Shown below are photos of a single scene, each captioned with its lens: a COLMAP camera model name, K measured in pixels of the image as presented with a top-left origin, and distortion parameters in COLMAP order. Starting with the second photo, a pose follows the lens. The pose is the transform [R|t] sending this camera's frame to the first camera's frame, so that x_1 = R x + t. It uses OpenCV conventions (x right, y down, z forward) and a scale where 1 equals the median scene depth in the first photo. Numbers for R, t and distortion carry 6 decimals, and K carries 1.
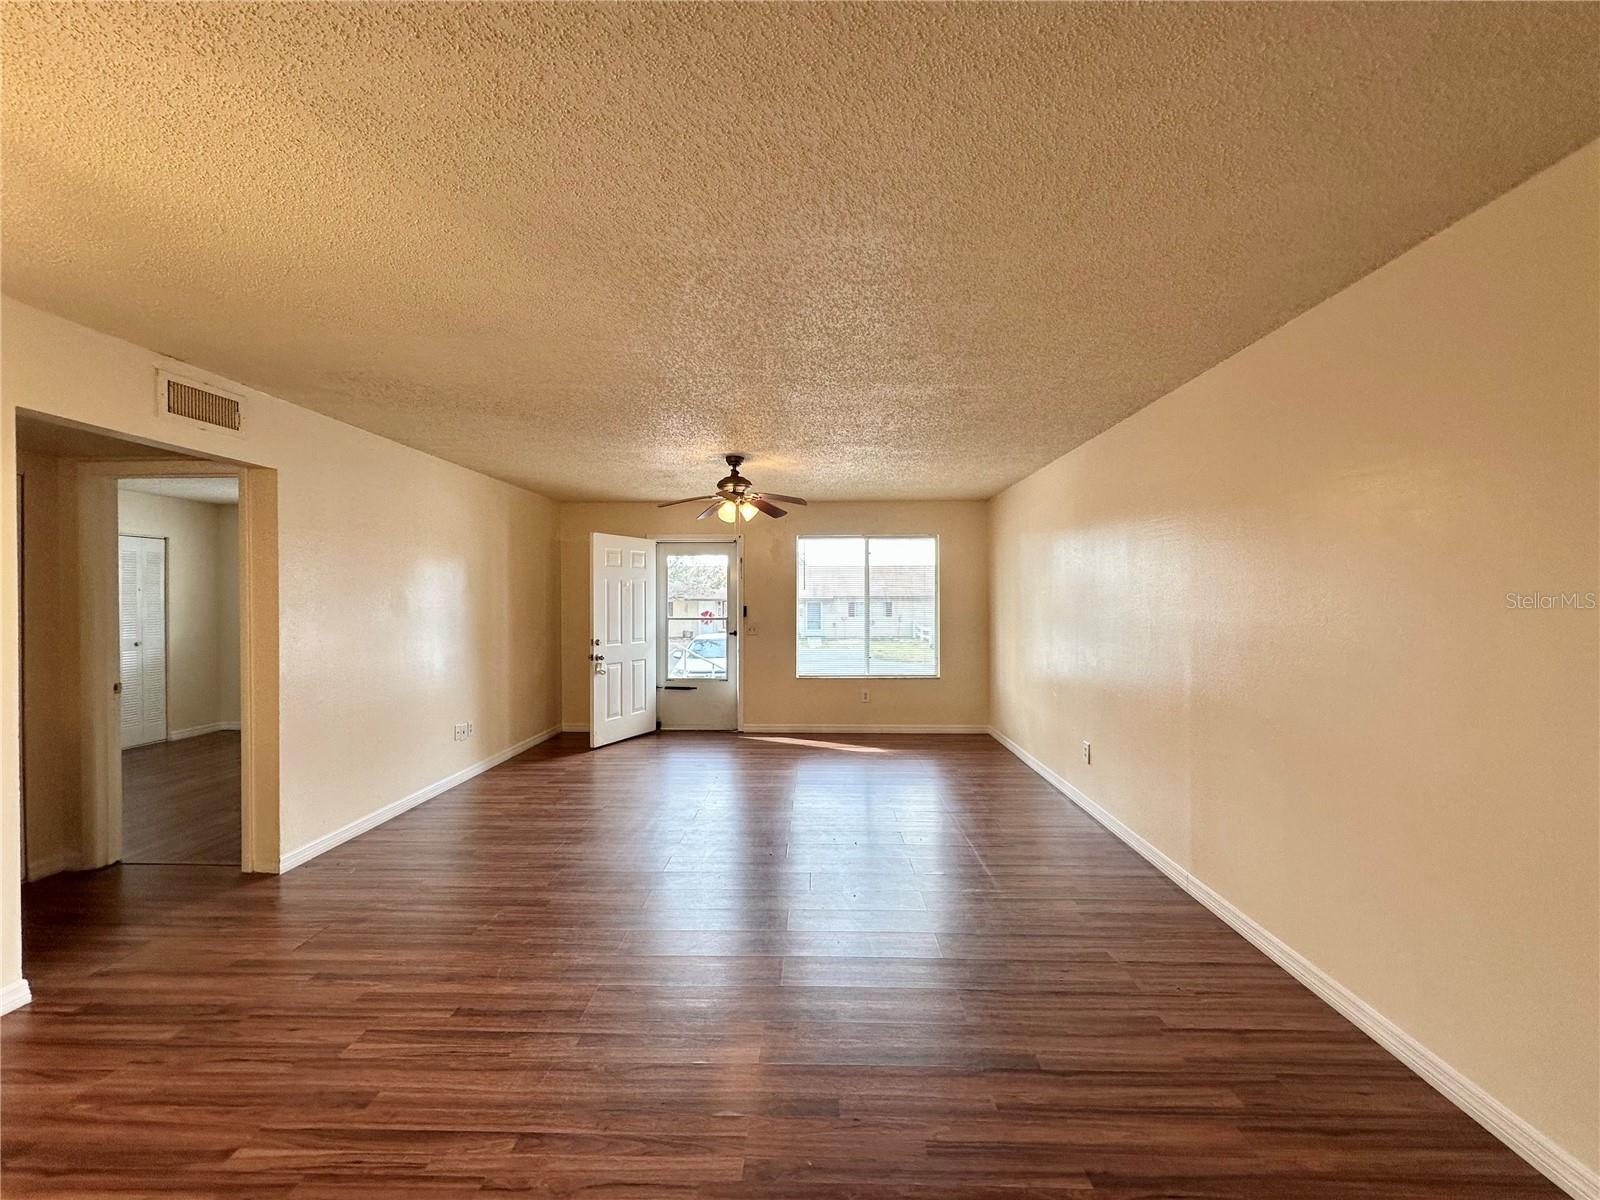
lens RADIAL K [[637.2, 0, 800.0], [0, 637.2, 600.0], [0, 0, 1]] dist [0.008835, -0.000277]
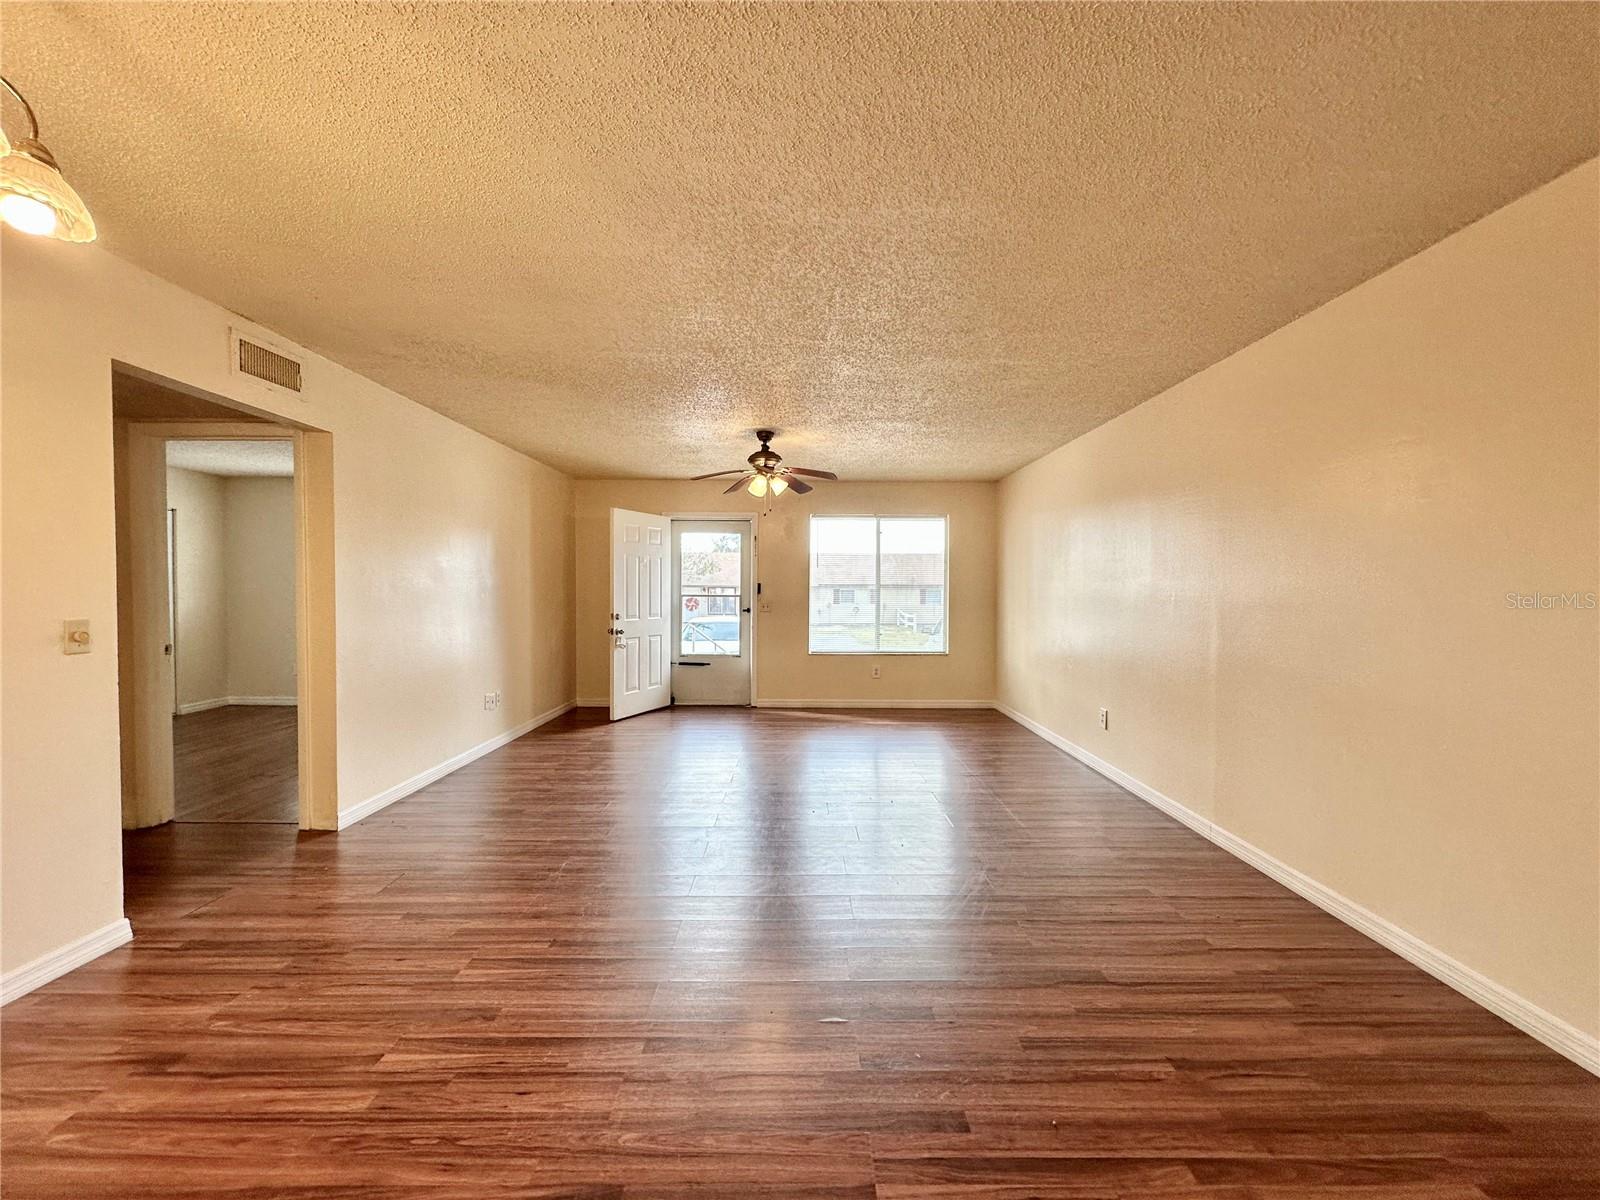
lens RADIAL K [[637.2, 0, 800.0], [0, 637.2, 600.0], [0, 0, 1]] dist [0.008835, -0.000277]
pose [[0.999380, 0.006123, 0.034672, -0.119107], [-0.006708, 0.999837, 0.016791, 0.039855], [-0.034563, -0.017013, 0.999258, -0.040242]]
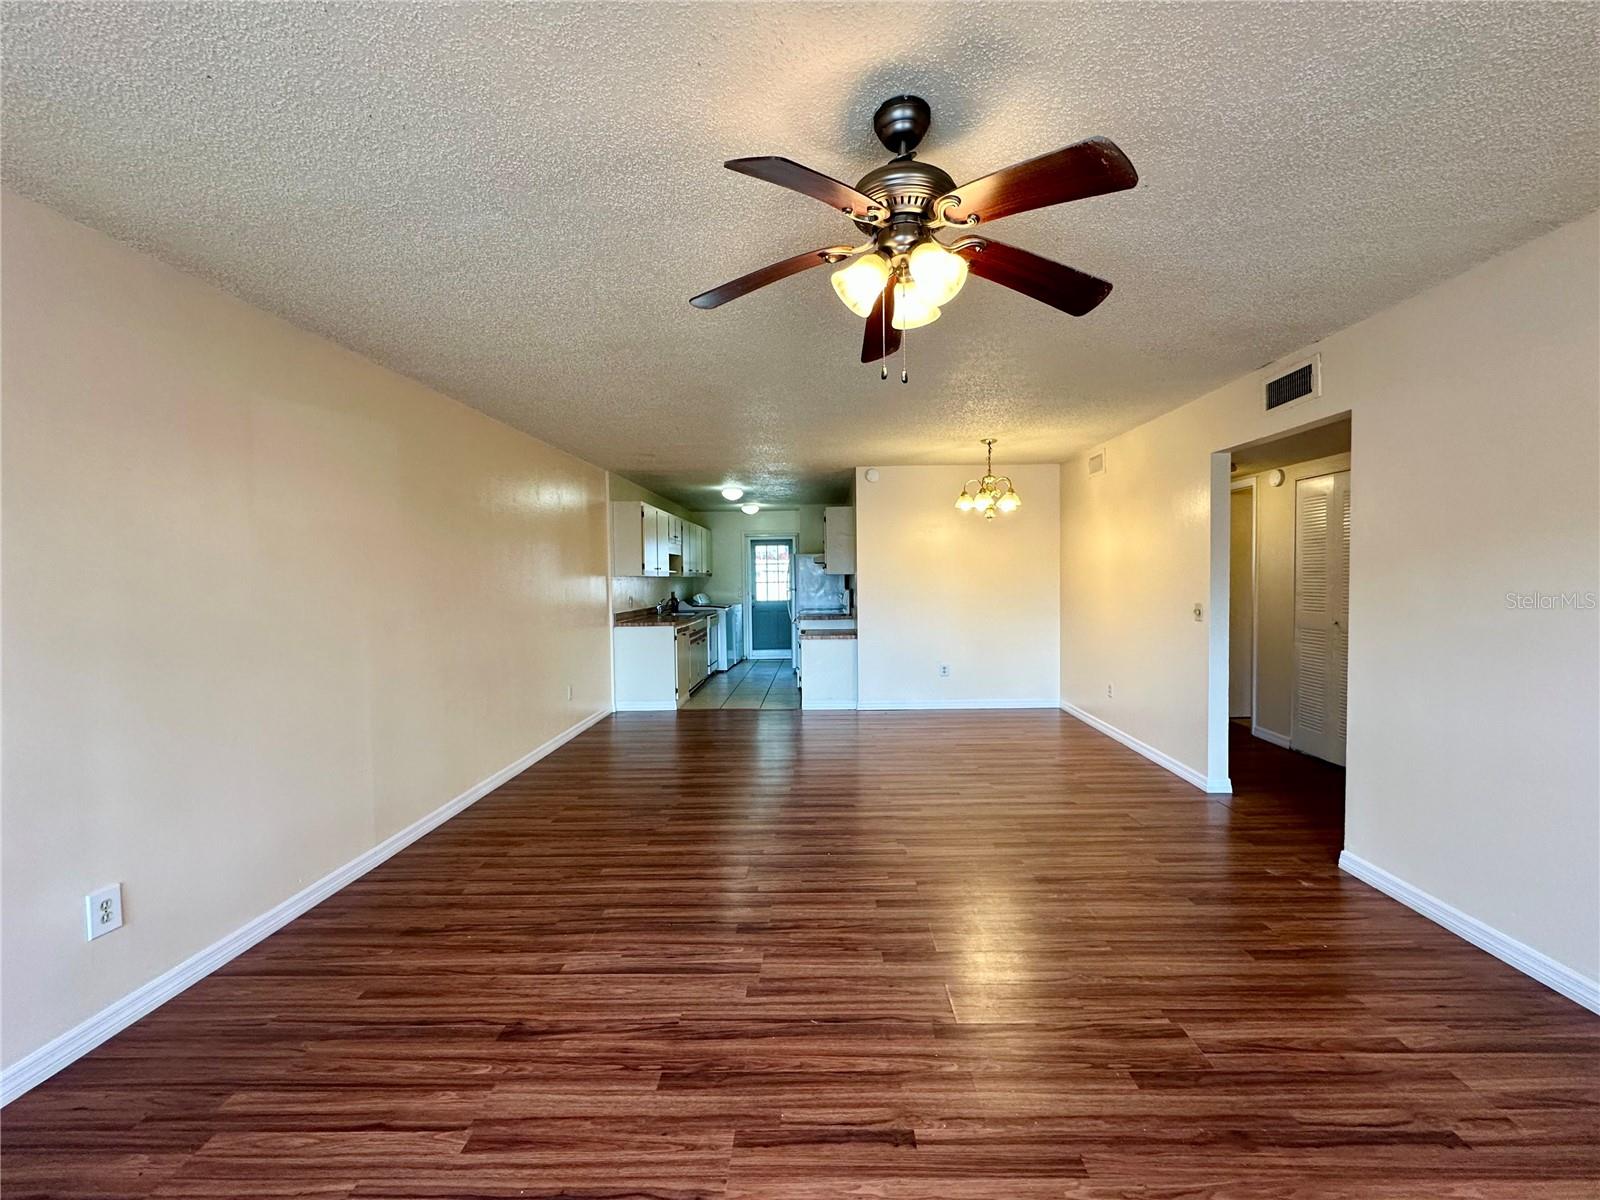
lens RADIAL K [[652.9, 0, 808.9], [0, 652.9, 608.7], [0, 0, 1]] dist [0.004310, 0.000289]
pose [[-0.999707, 0.017171, -0.017078, -0.064105], [0.016244, 0.998460, 0.053048, 0.005753], [0.017963, 0.052755, -0.998446, 1.993106]]
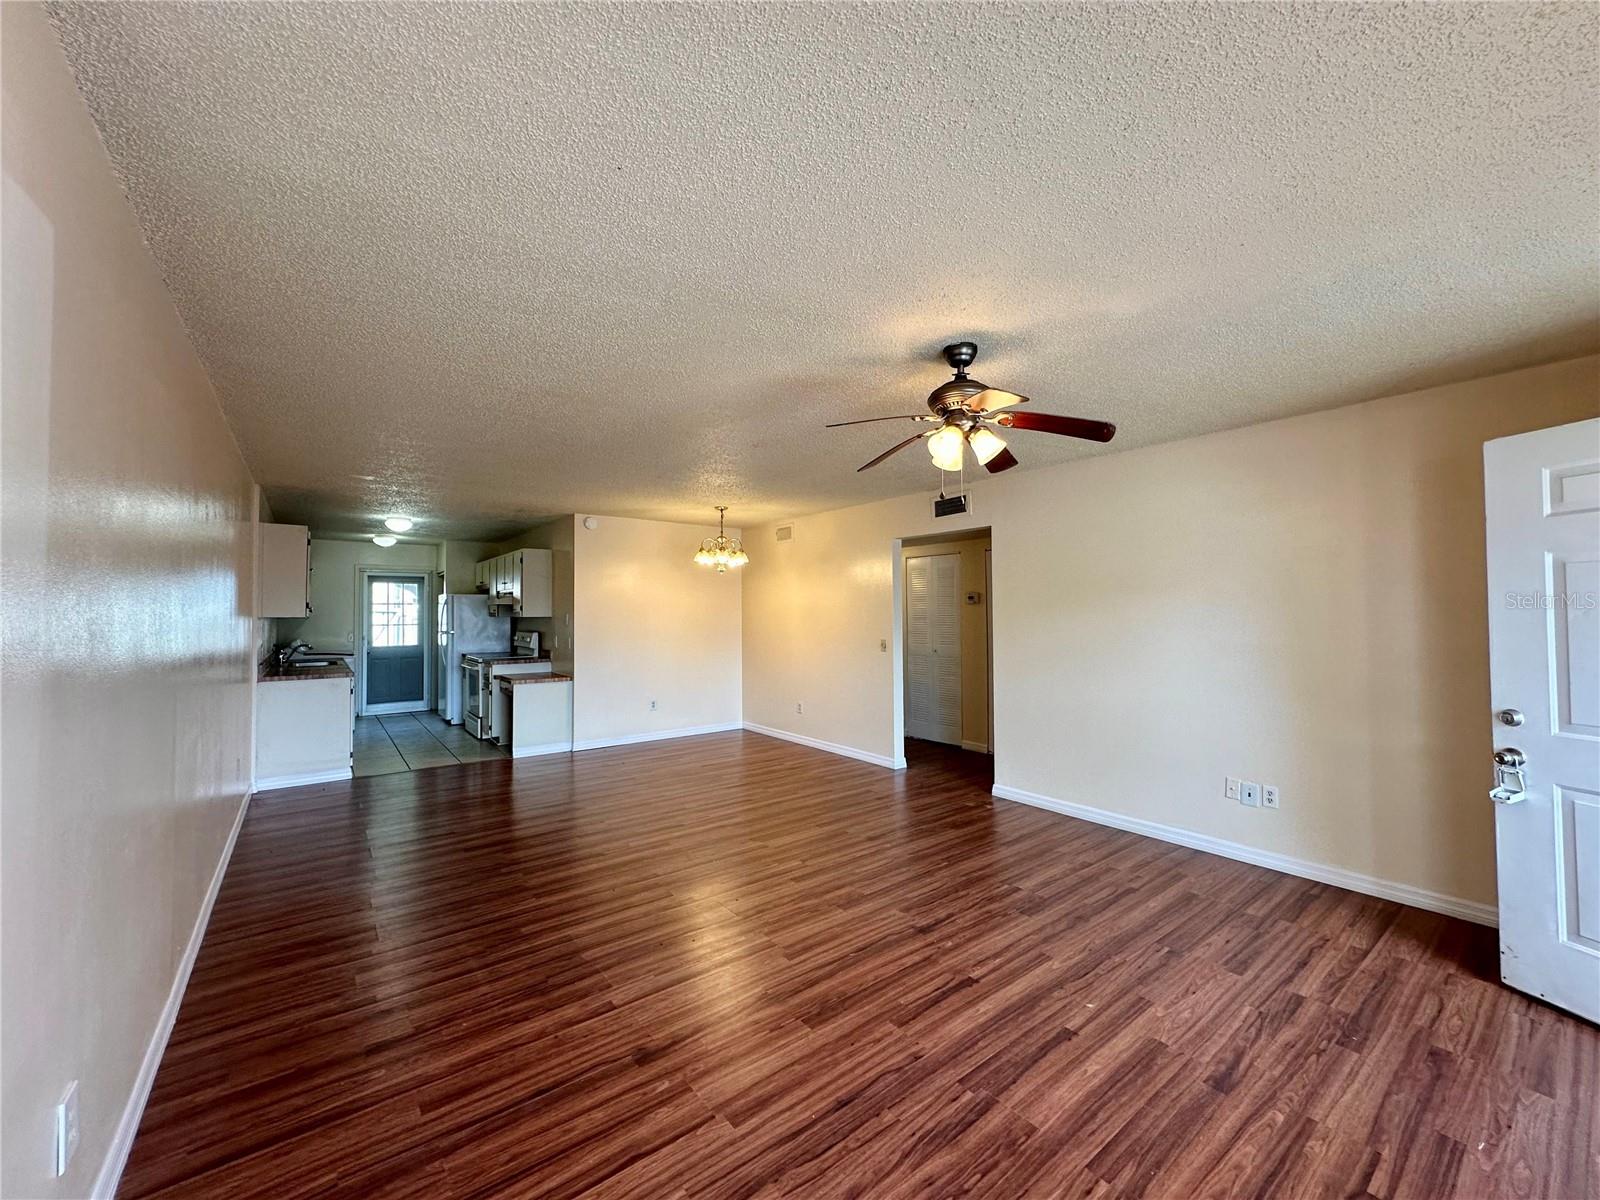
lens RADIAL K [[637.2, 0, 800.0], [0, 637.2, 600.0], [0, 0, 1]] dist [0.008835, -0.000277]
pose [[-0.768847, -0.011079, -0.639337, 0.521253], [0.003863, 0.999751, -0.021971, 0.002605], [0.639421, -0.019362, -0.768613, 1.976850]]
